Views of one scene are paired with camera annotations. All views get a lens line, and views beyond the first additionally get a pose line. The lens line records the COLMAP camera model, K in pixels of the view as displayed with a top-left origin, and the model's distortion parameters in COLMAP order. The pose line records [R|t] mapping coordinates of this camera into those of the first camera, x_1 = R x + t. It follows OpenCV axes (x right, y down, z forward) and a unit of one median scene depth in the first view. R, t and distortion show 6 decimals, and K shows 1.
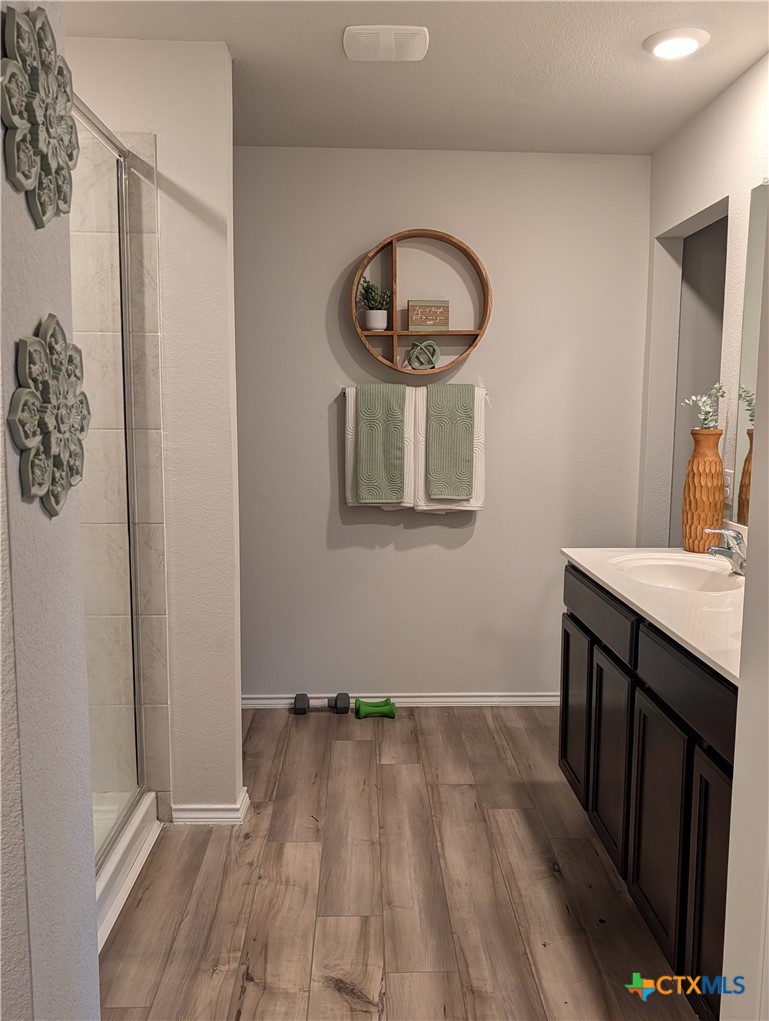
lens RADIAL K [[843.3, 0, 383.7], [0, 843.3, 513.1], [0, 0, 1]] dist [0.019486, 0.008669]
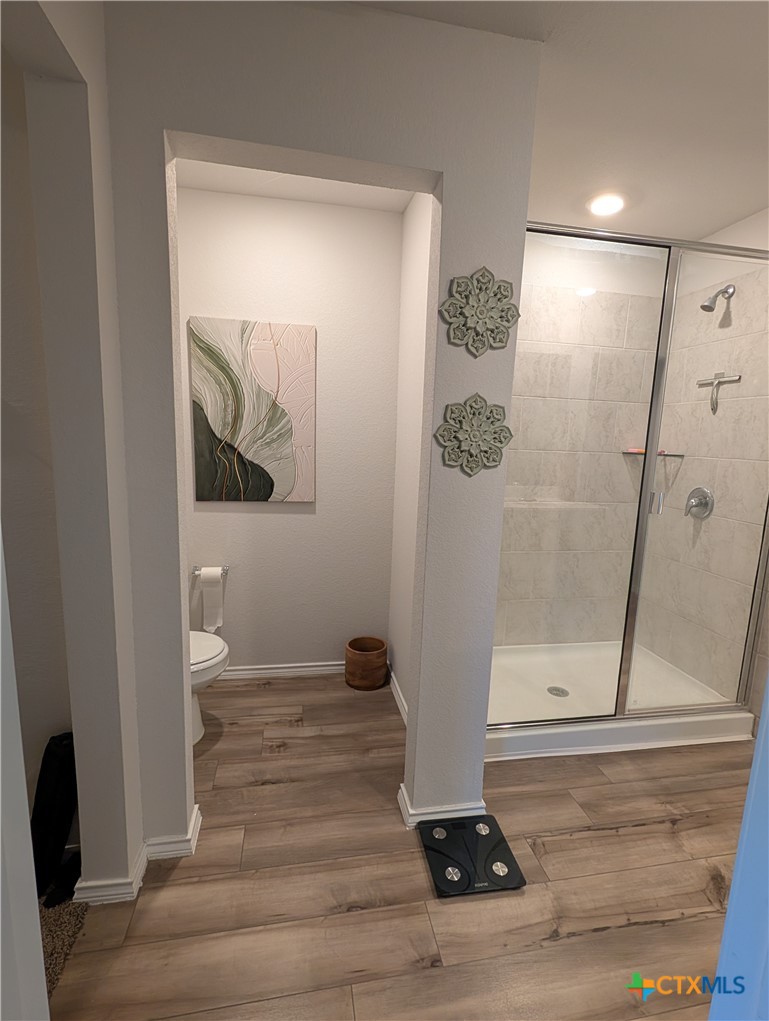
lens RADIAL K [[469.2, 0, 381.9], [0, 469.2, 510.8], [0, 0, 1]] dist [-0.003572, -0.000938]
pose [[0.149152, 0.146734, -0.977867, 0.487419], [-0.151449, 0.980650, 0.124051, -0.014560], [0.977147, 0.129594, 0.168488, 0.288058]]
